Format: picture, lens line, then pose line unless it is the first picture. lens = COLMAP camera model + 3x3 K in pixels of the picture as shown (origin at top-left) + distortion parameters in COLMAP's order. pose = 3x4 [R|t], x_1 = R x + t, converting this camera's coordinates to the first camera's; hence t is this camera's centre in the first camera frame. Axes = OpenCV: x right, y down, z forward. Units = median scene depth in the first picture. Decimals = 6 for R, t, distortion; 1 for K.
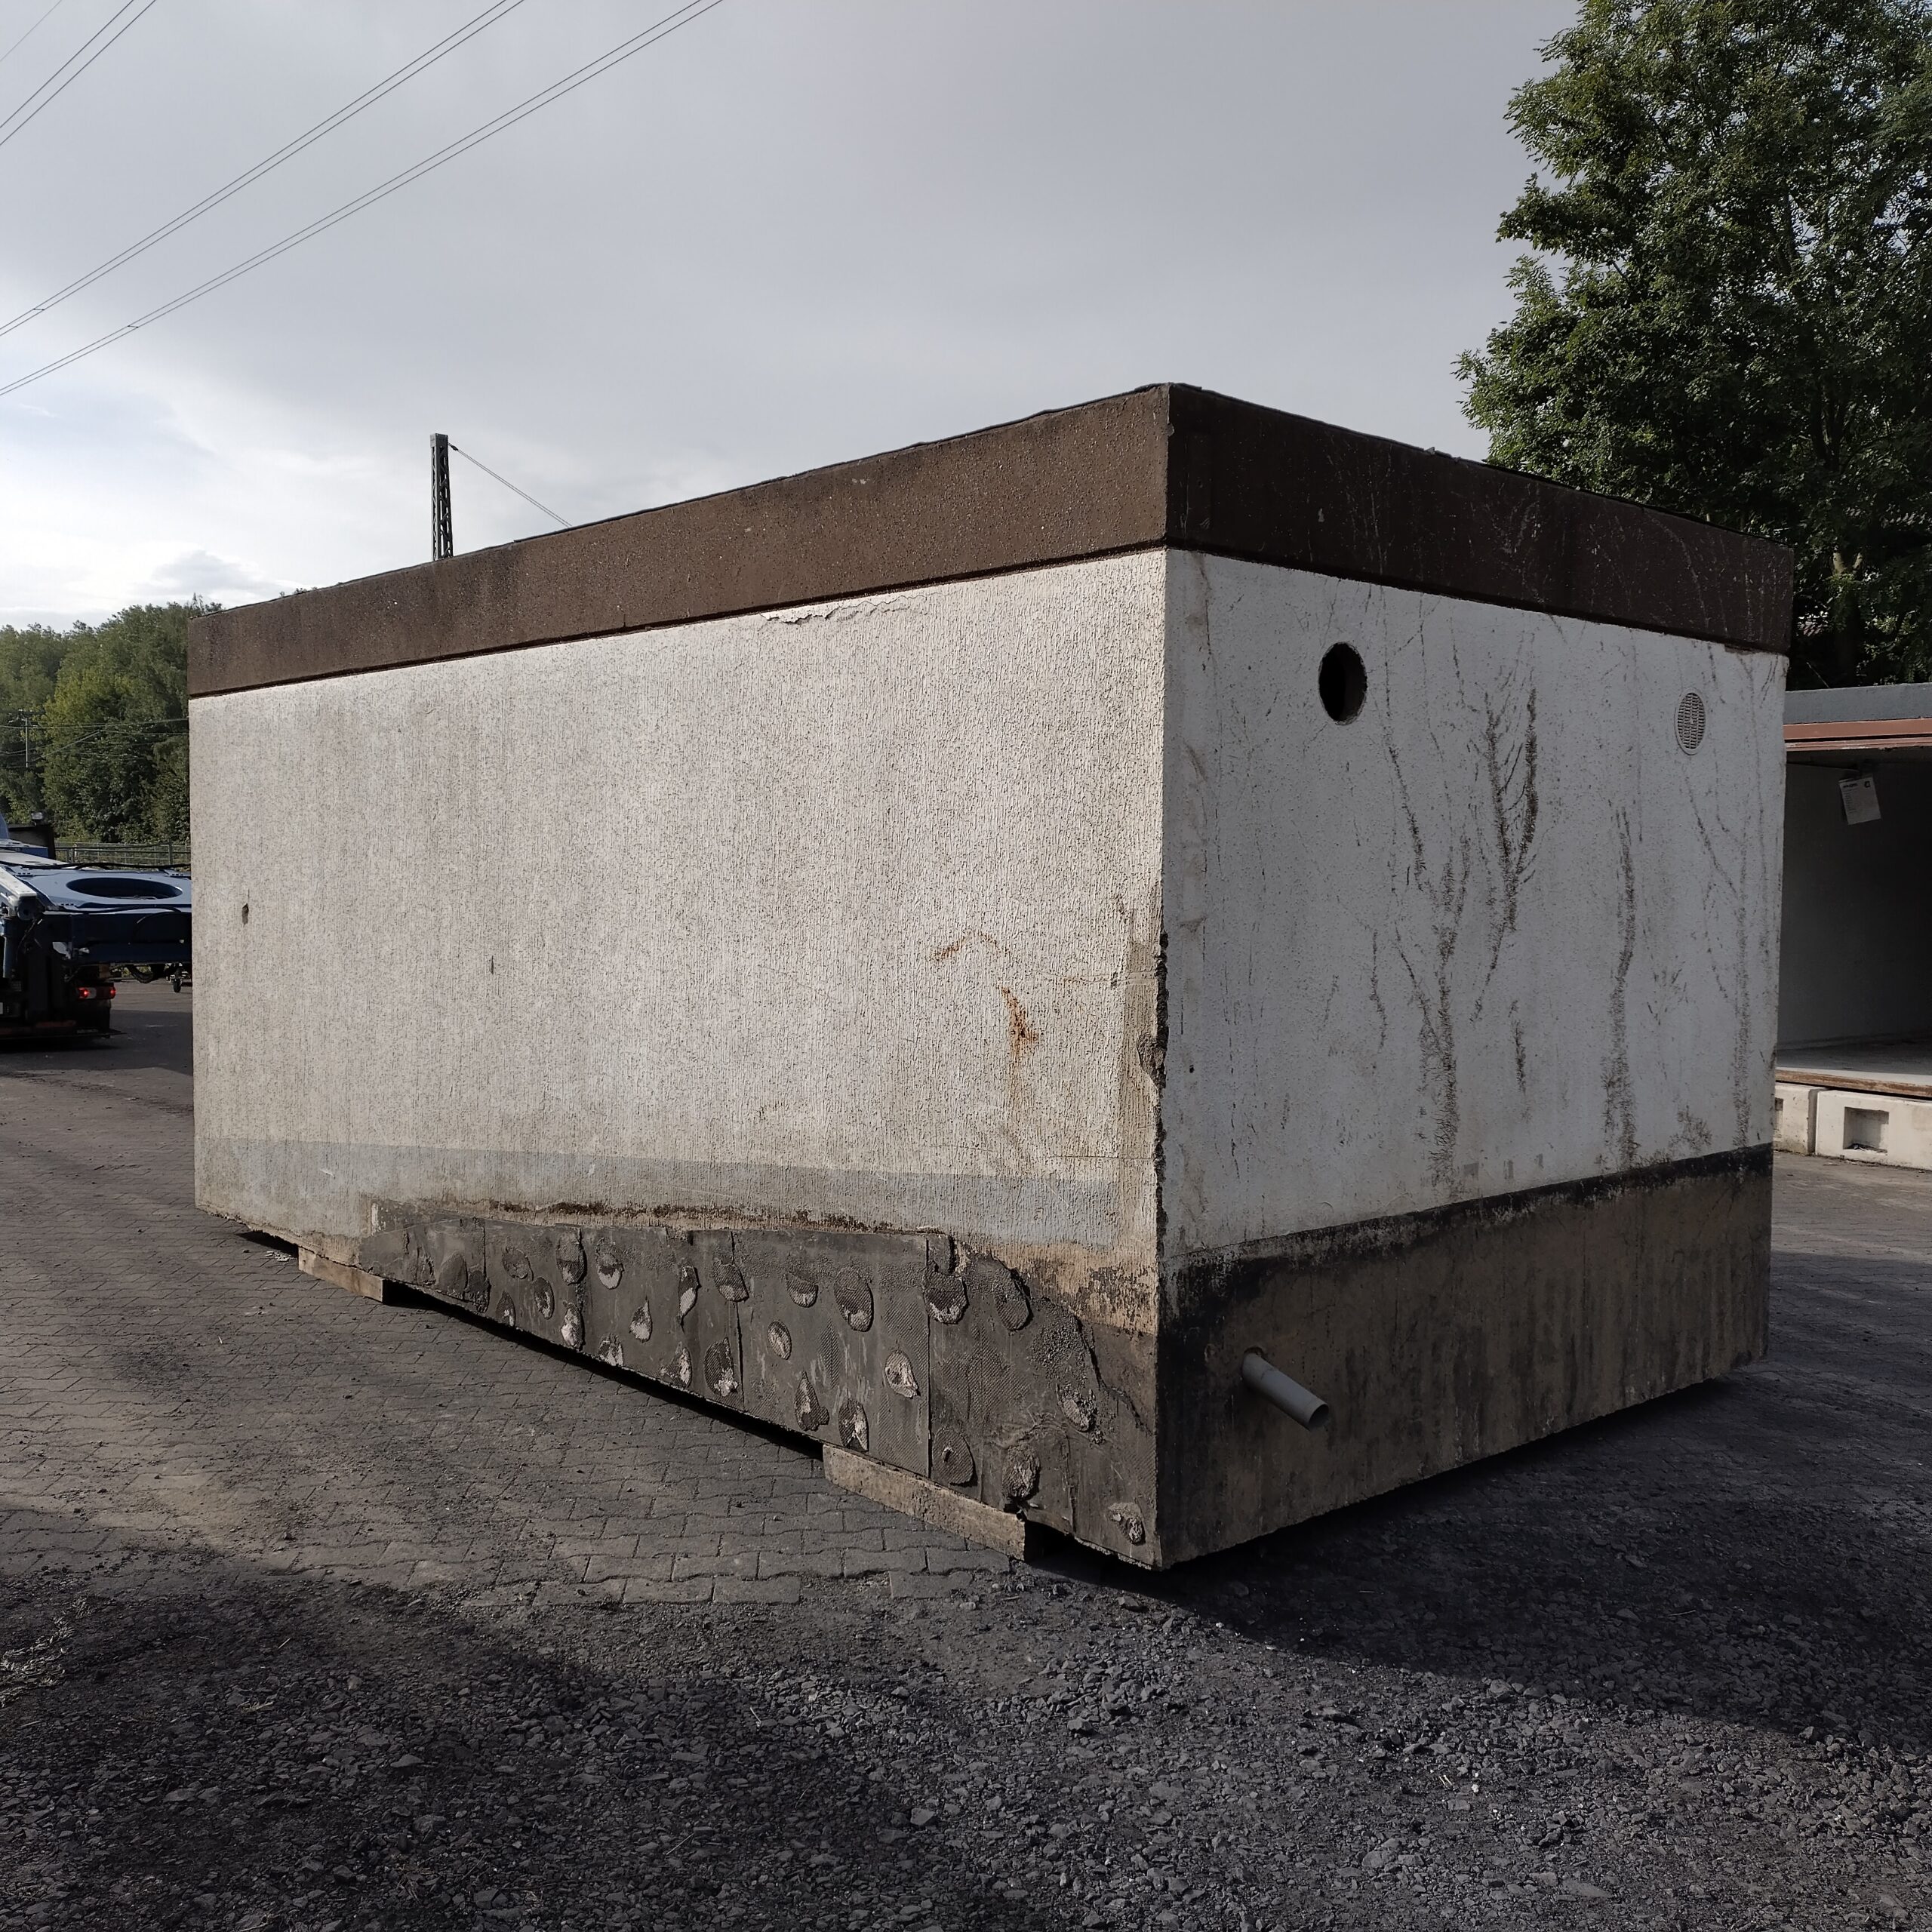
lens RADIAL K [[1885.2, 0, 968.7], [0, 1885.2, 963.1], [0, 0, 1]] dist [0.119107, -0.216919]
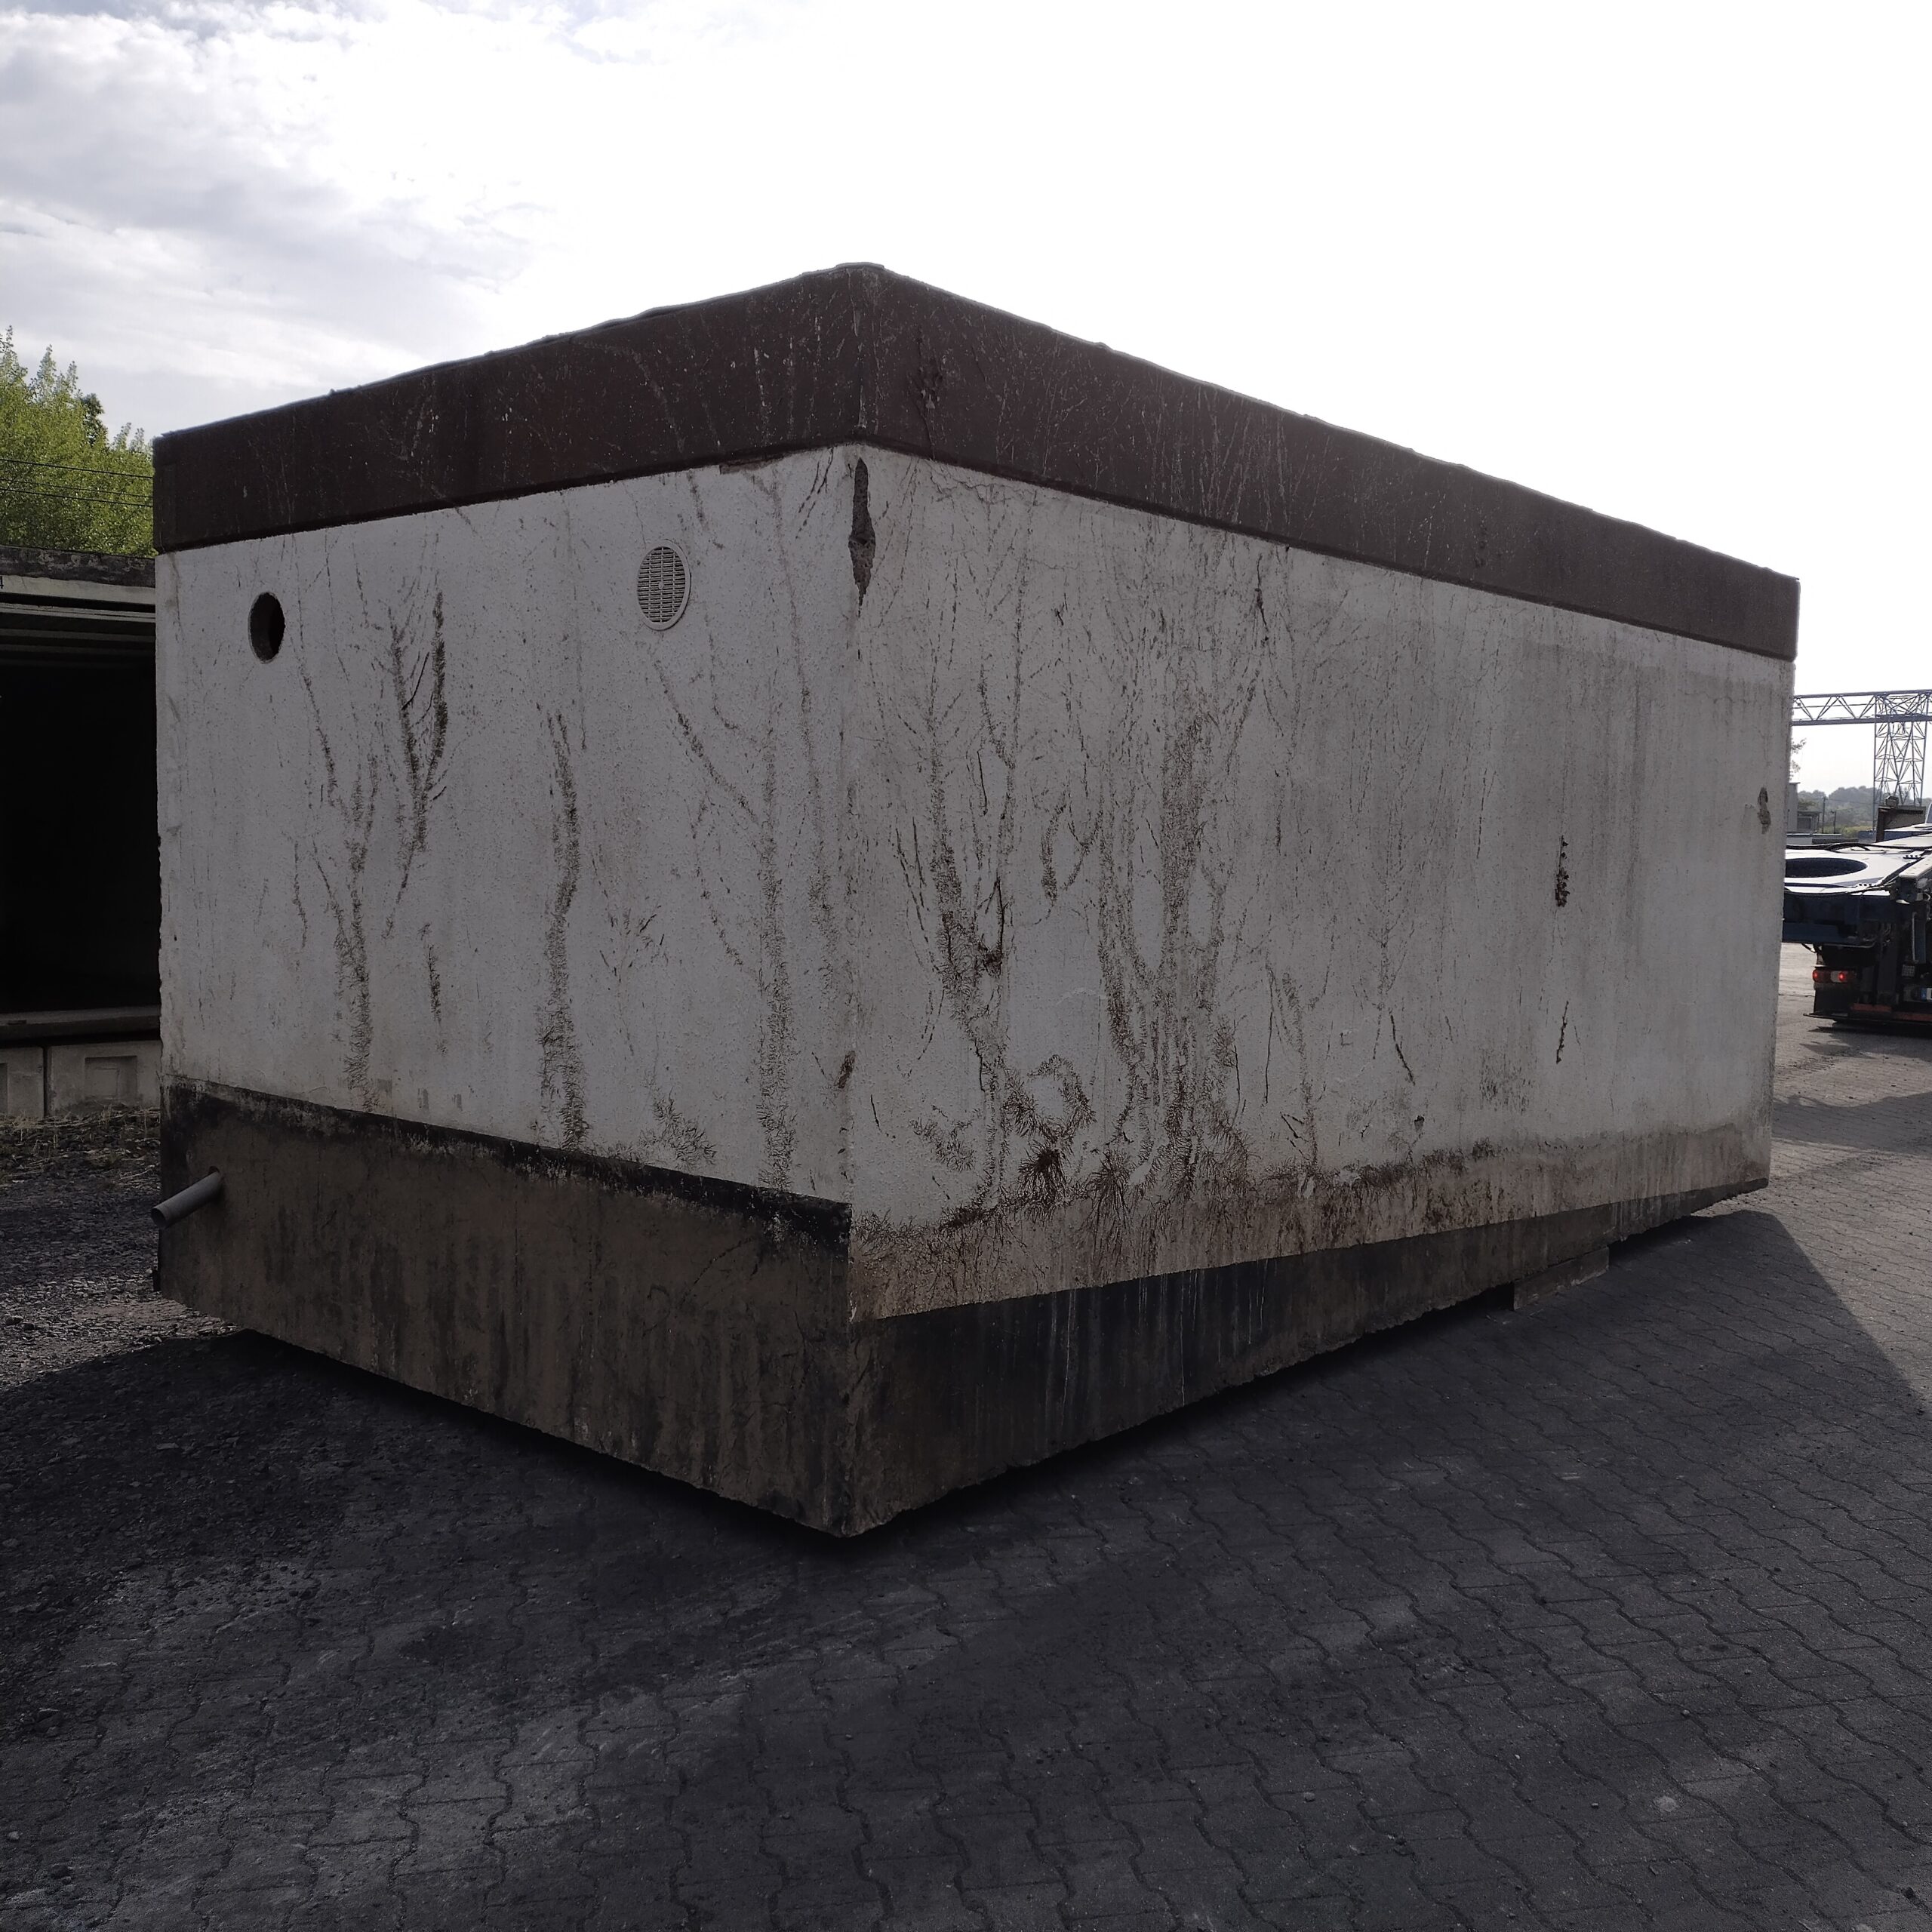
lens RADIAL K [[1885.2, 0, 968.7], [0, 1885.2, 963.1], [0, 0, 1]] dist [0.119107, -0.216919]
pose [[0.123897, 0.058941, -0.990543, 1.275521], [-0.066995, 0.996453, 0.050913, -0.027516], [0.990031, 0.060054, 0.127406, 1.154590]]
